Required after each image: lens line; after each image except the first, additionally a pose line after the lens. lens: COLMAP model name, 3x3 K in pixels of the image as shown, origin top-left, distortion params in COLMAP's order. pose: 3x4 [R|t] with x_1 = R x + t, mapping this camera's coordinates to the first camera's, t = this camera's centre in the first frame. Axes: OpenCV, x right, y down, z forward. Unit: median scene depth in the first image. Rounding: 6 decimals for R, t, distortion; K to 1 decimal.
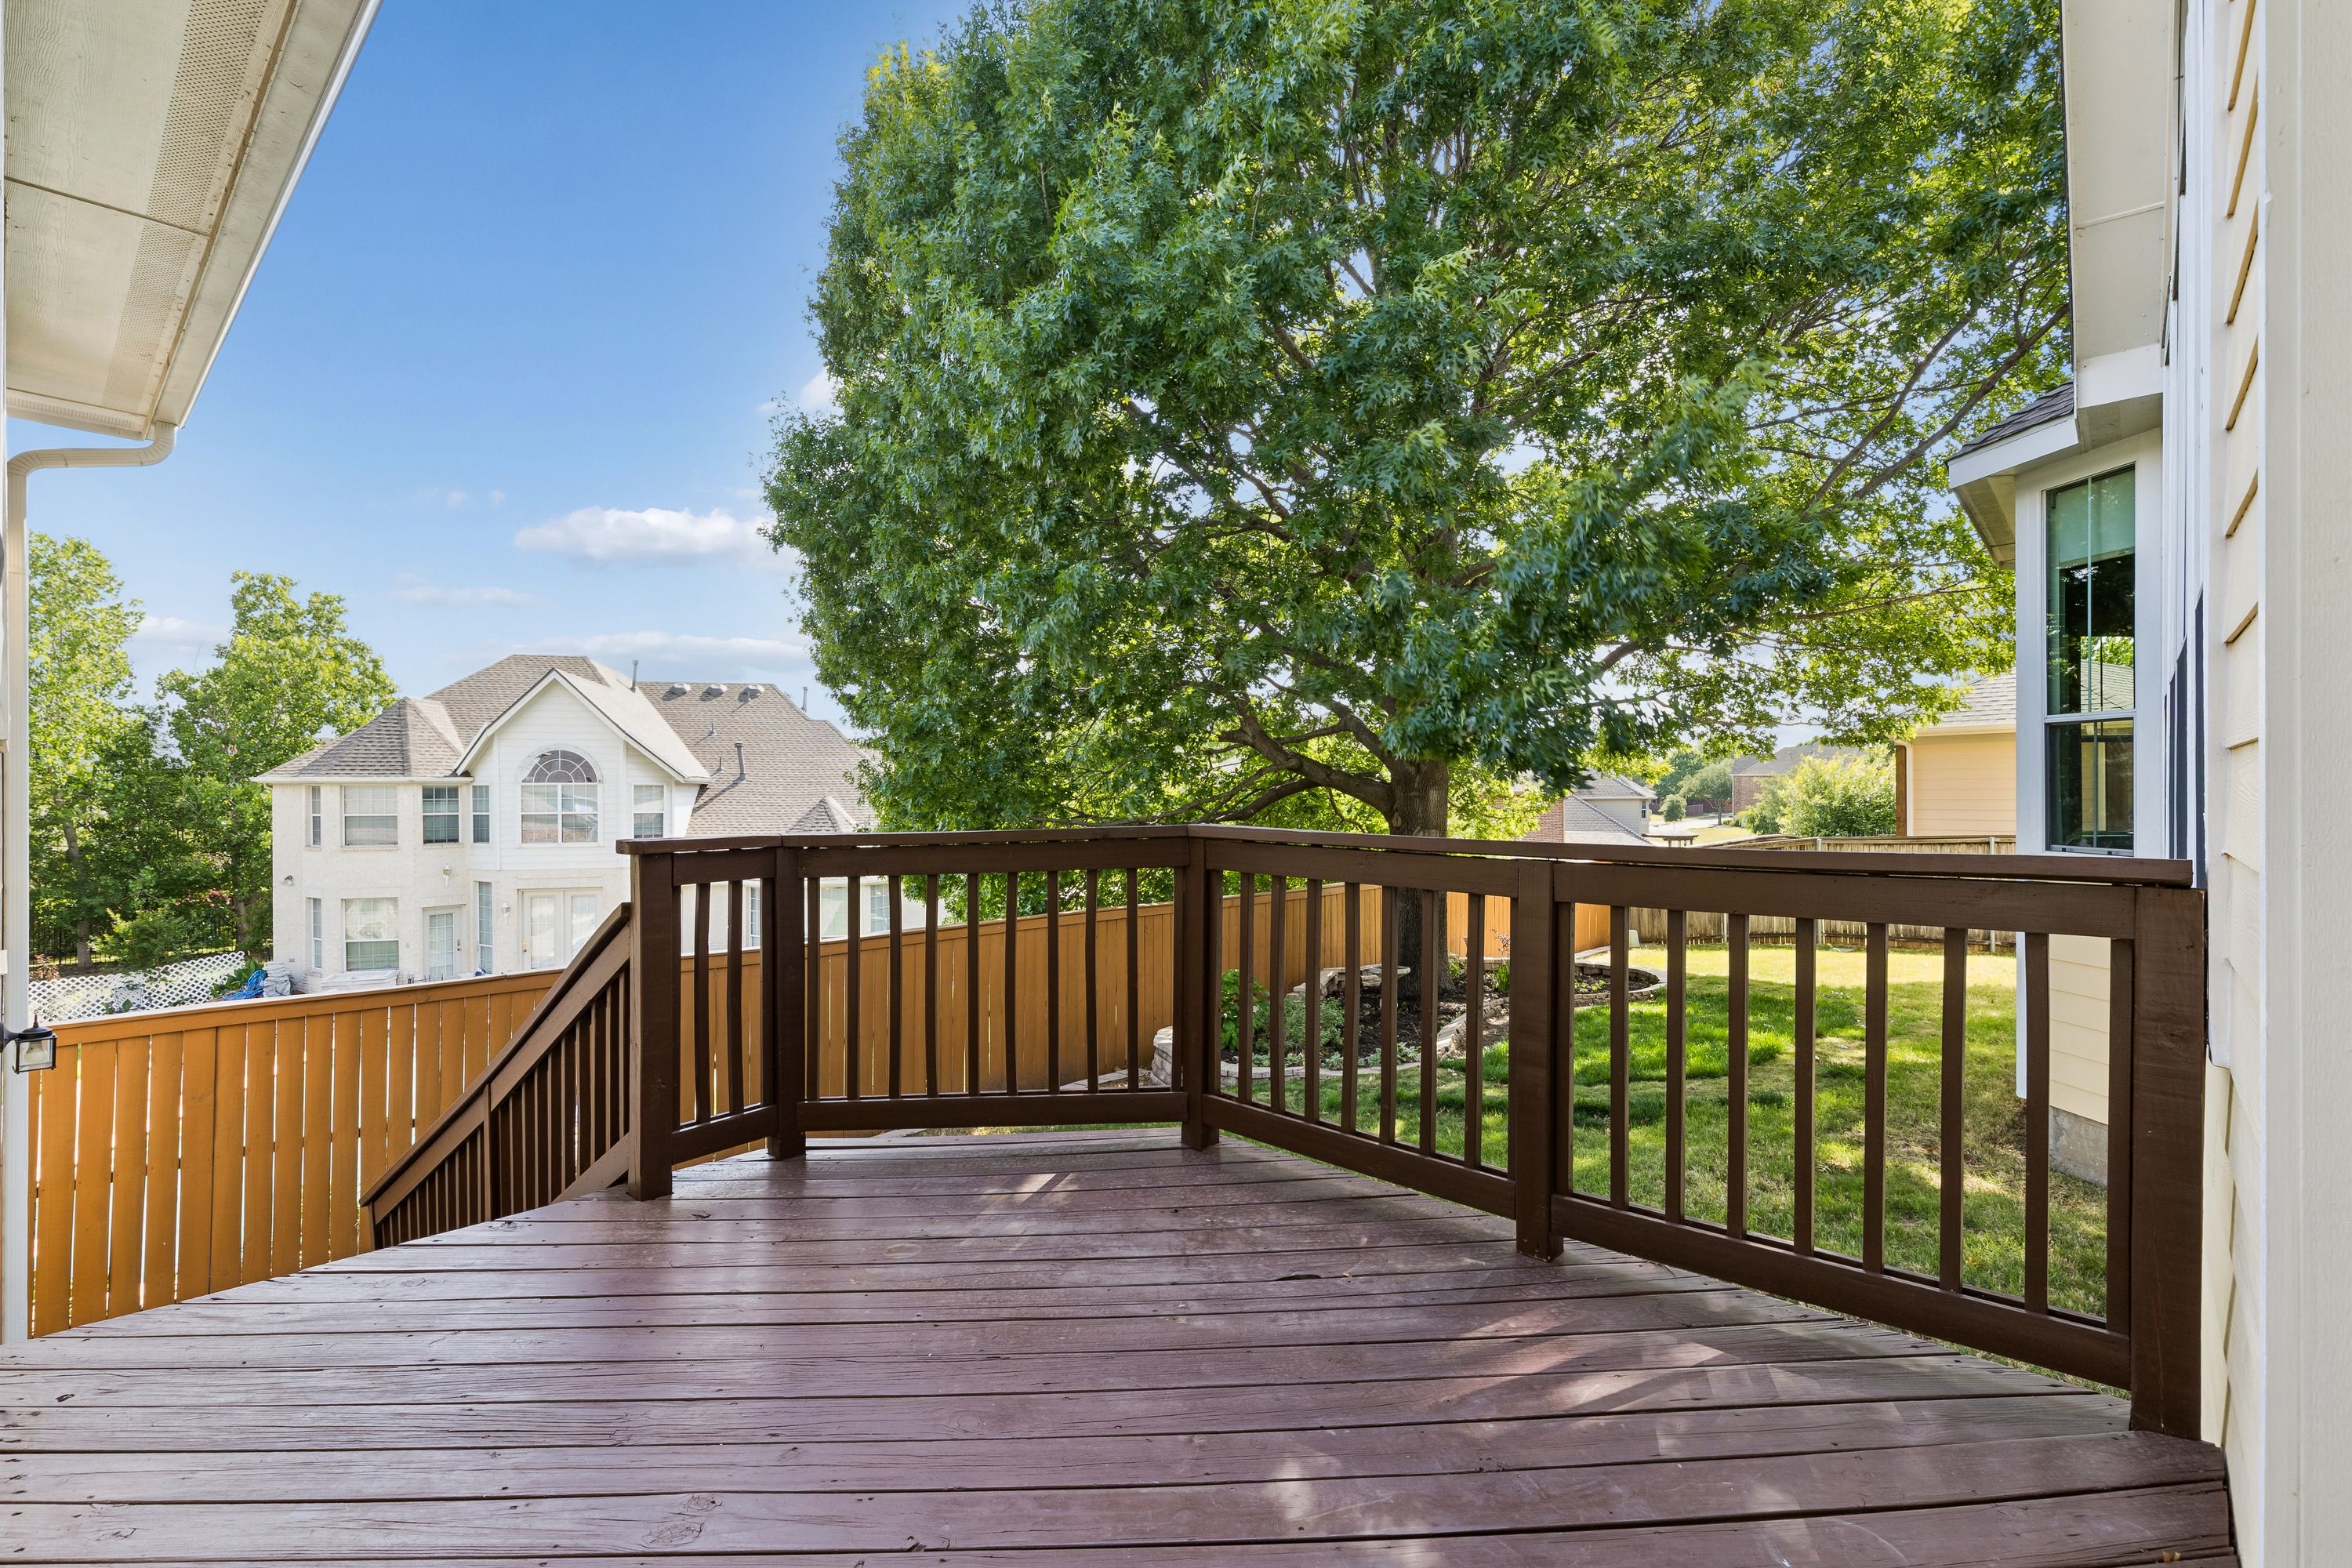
lens RADIAL K [[1075.3, 0, 1174.9], [0, 1075.3, 783.6], [0, 0, 1]] dist [0.009430, -0.000581]
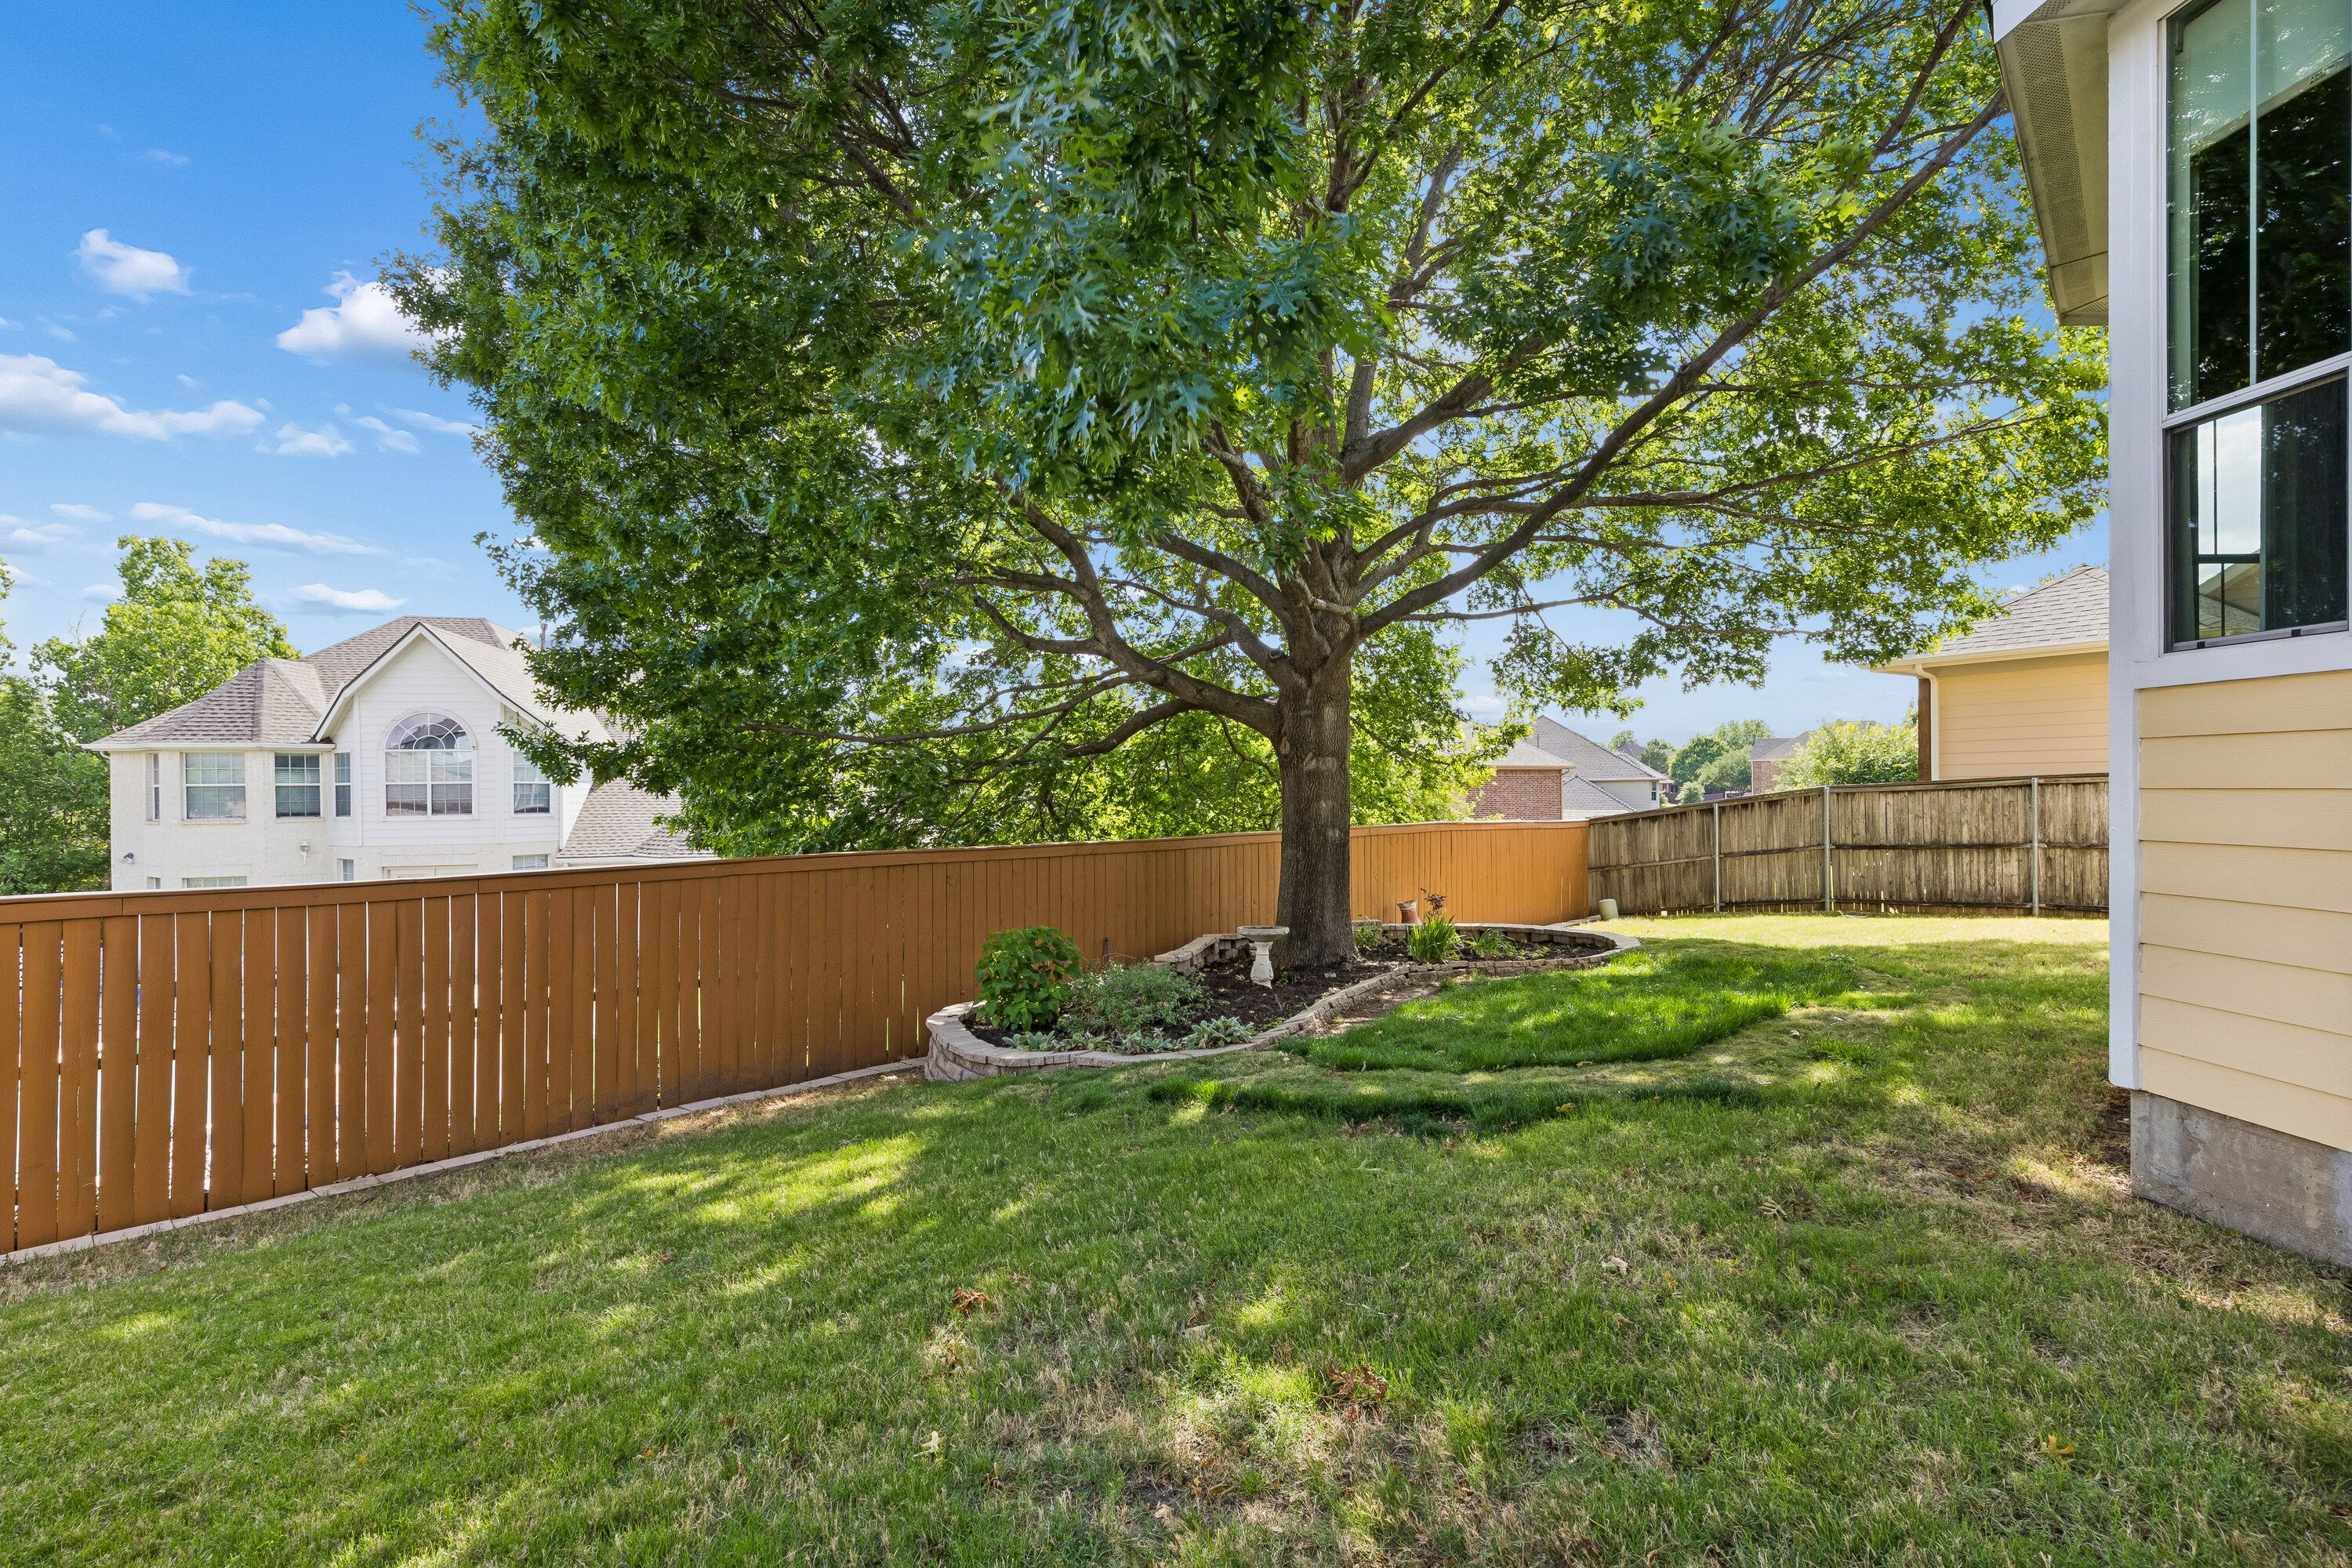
lens RADIAL K [[1075.3, 0, 1174.4], [0, 1075.3, 784.9], [0, 0, 1]] dist [0.009430, -0.000581]
pose [[0.999807, -0.007039, -0.018318, 0.073126], [0.007087, 0.999972, 0.002566, 0.031472], [0.018300, -0.002695, 0.999829, 0.104610]]
